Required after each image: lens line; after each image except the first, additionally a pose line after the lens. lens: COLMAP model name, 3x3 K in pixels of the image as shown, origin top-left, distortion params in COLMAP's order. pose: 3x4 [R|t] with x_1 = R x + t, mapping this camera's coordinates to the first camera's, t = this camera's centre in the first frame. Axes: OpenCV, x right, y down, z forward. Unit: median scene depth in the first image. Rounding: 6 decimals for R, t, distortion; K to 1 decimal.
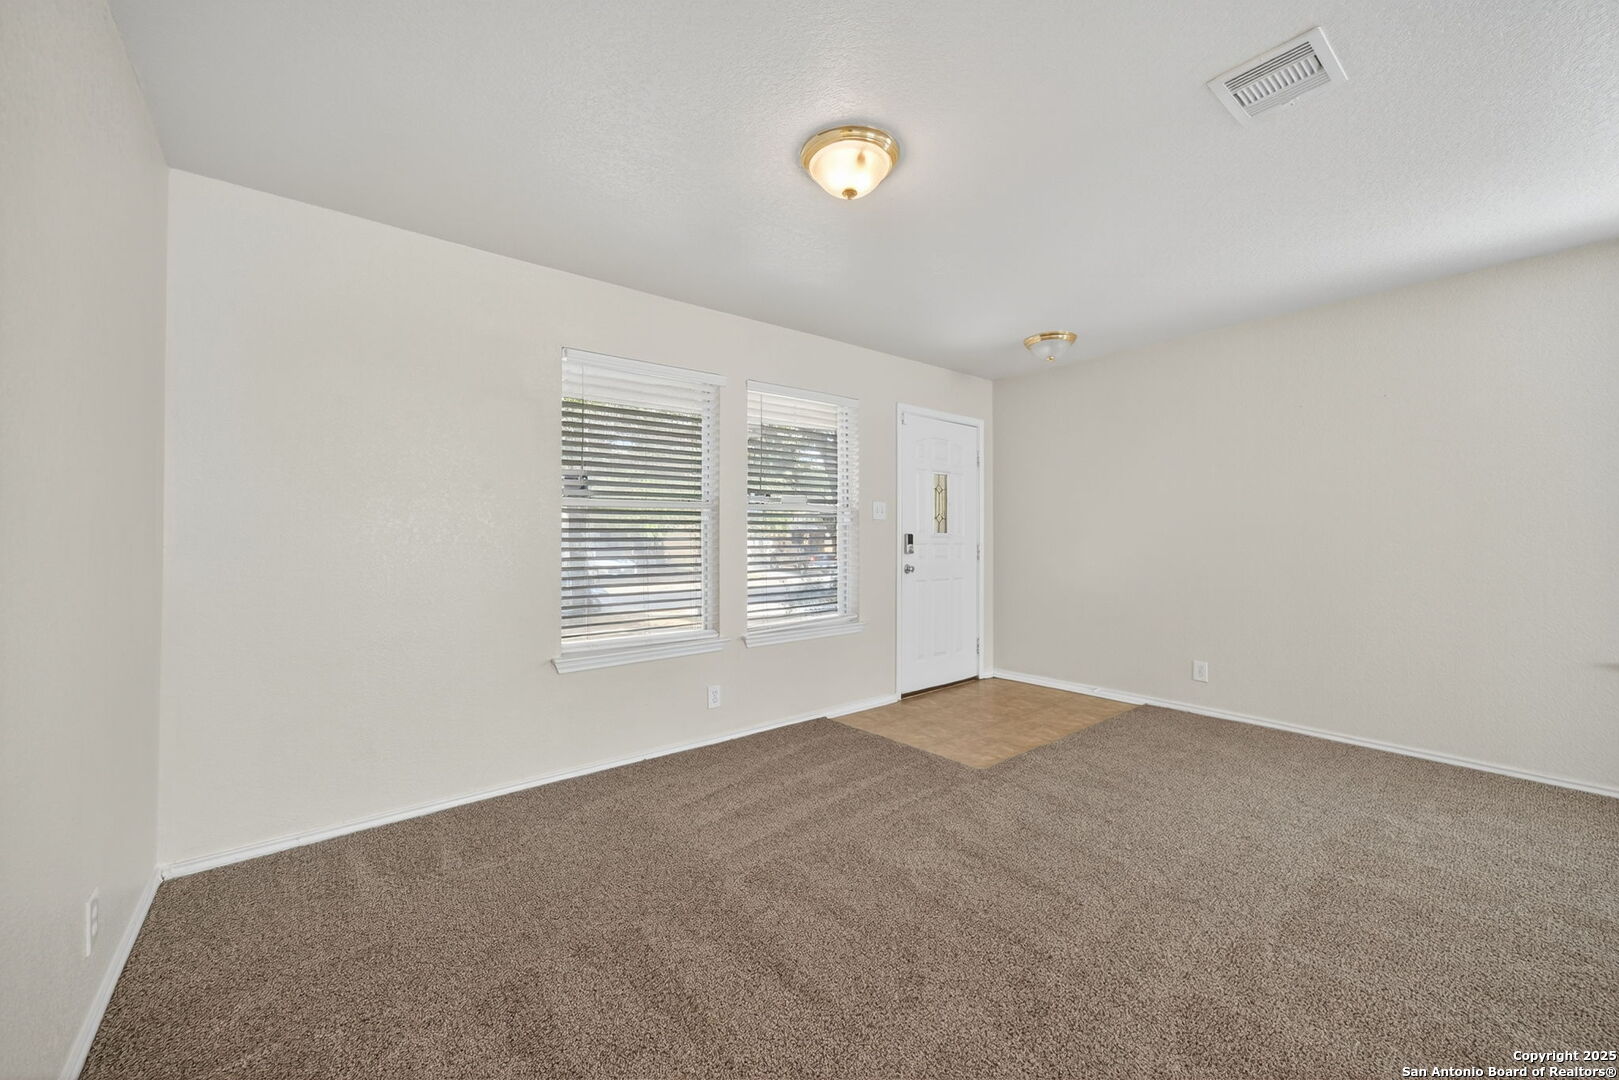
lens RADIAL K [[624.9, 0, 809.1], [0, 624.9, 527.4], [0, 0, 1]] dist [-0.035358, 0.000069]
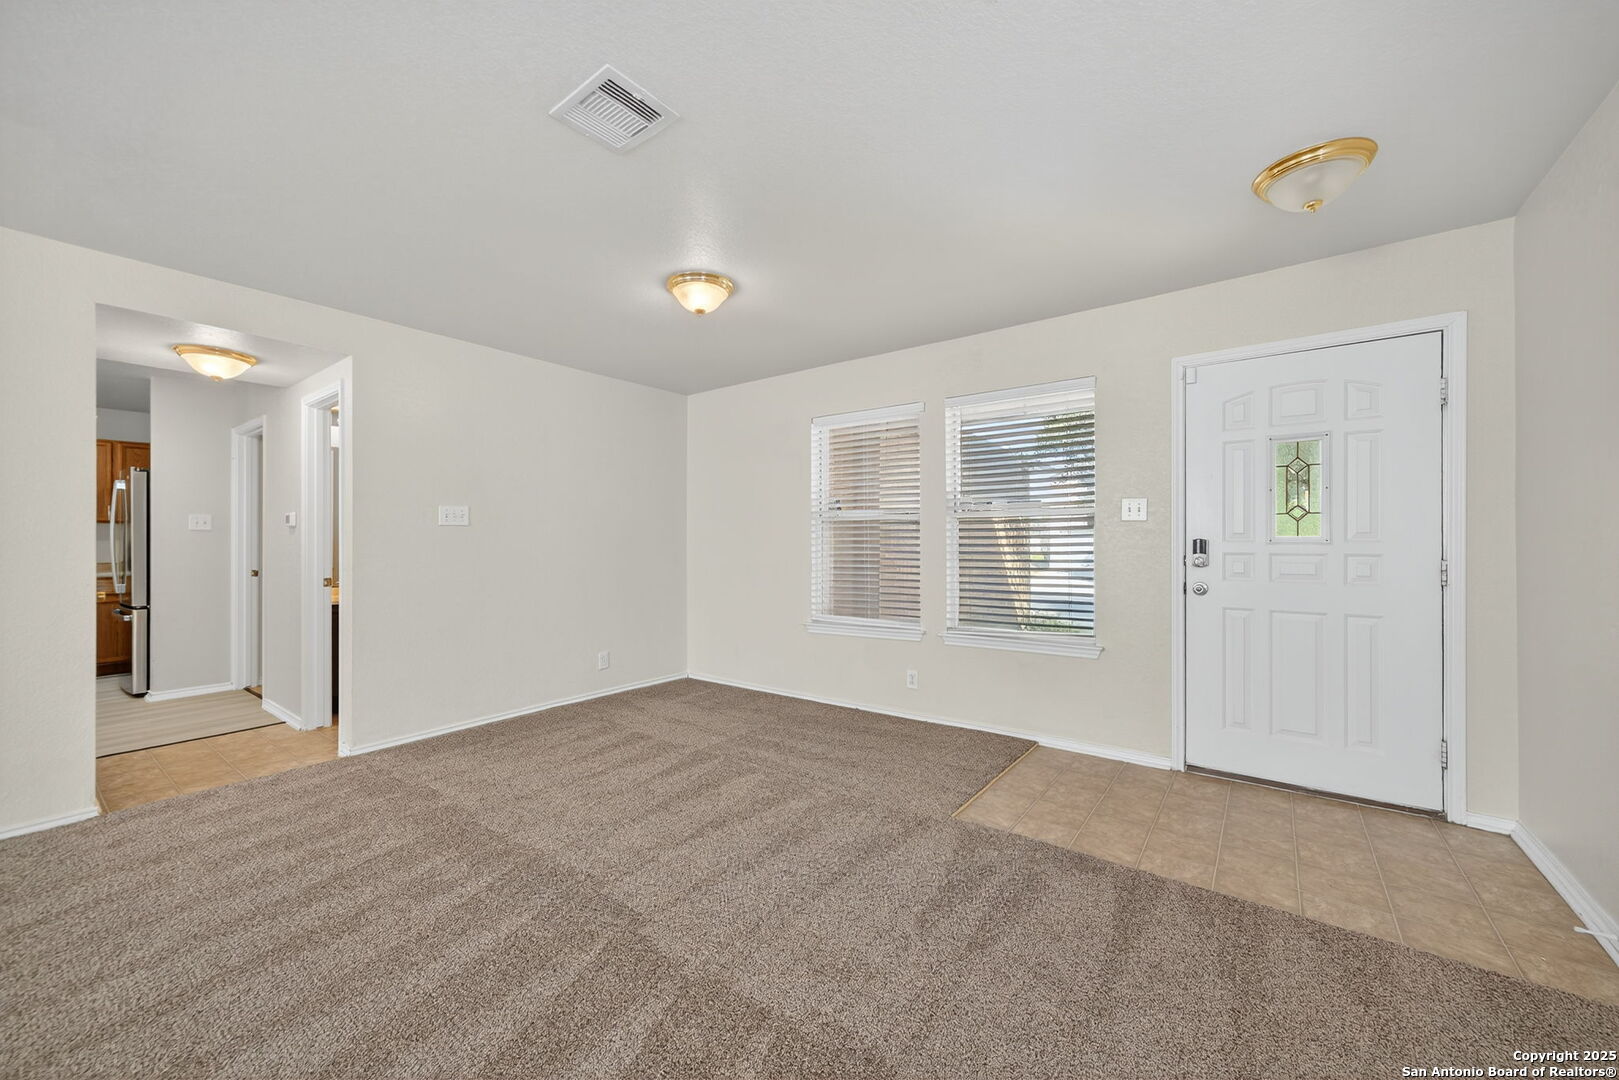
lens RADIAL K [[612.2, 0, 805.2], [0, 612.2, 533.1], [0, 0, 1]] dist [0.000707, 0.000091]
pose [[0.240813, -0.010030, -0.970520, 0.723990], [0.016554, 0.999844, -0.006226, 0.000995], [0.970430, -0.014567, 0.240941, 0.413643]]
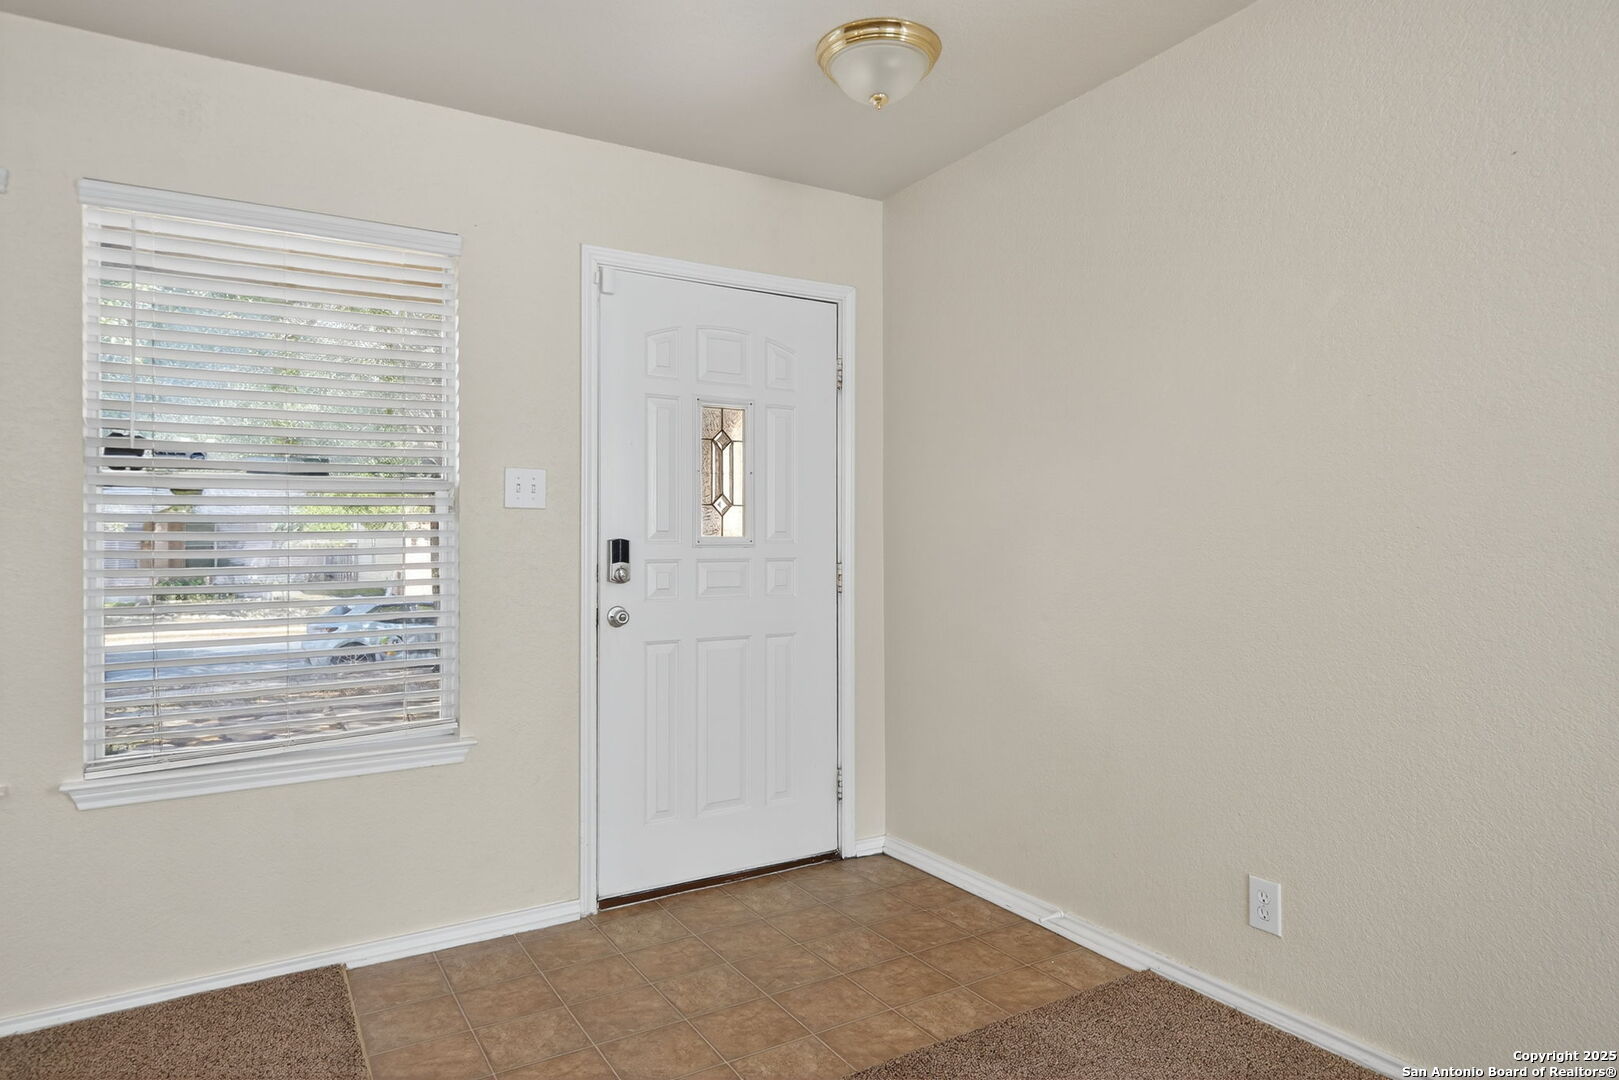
lens RADIAL K [[949.8, 0, 809.4], [0, 949.8, 527.2], [0, 0, 1]] dist [-0.000556, -0.001177]
pose [[0.990717, -0.009231, -0.135629, 0.390973], [0.008665, 0.999951, -0.004764, 0.006690], [0.135666, 0.003544, 0.990748, 0.350335]]
